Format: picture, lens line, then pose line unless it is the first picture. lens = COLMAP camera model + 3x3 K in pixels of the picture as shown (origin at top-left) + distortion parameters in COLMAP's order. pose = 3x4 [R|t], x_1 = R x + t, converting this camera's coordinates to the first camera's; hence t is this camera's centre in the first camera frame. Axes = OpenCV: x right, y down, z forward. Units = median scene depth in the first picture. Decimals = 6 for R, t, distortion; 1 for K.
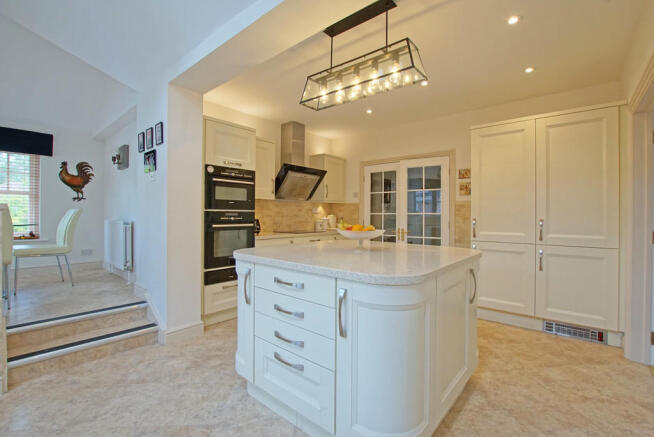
lens RADIAL K [[293.4, 0, 327.2], [0, 293.4, 214.8], [0, 0, 1]] dist [-0.017701, 0.000159]
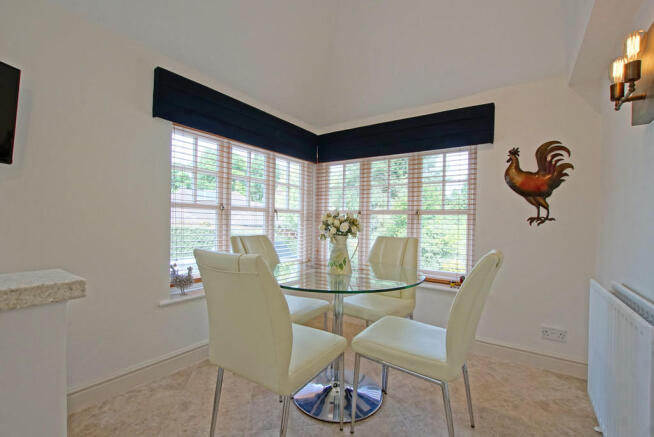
lens RADIAL K [[293.4, 0, 327.1], [0, 293.4, 219.3], [0, 0, 1]] dist [-0.017701, 0.000159]
pose [[0.115468, -0.006672, -0.993289, -0.428004], [-0.023983, 0.999667, -0.009503, -0.043935], [0.993022, 0.024919, 0.115270, 0.605172]]
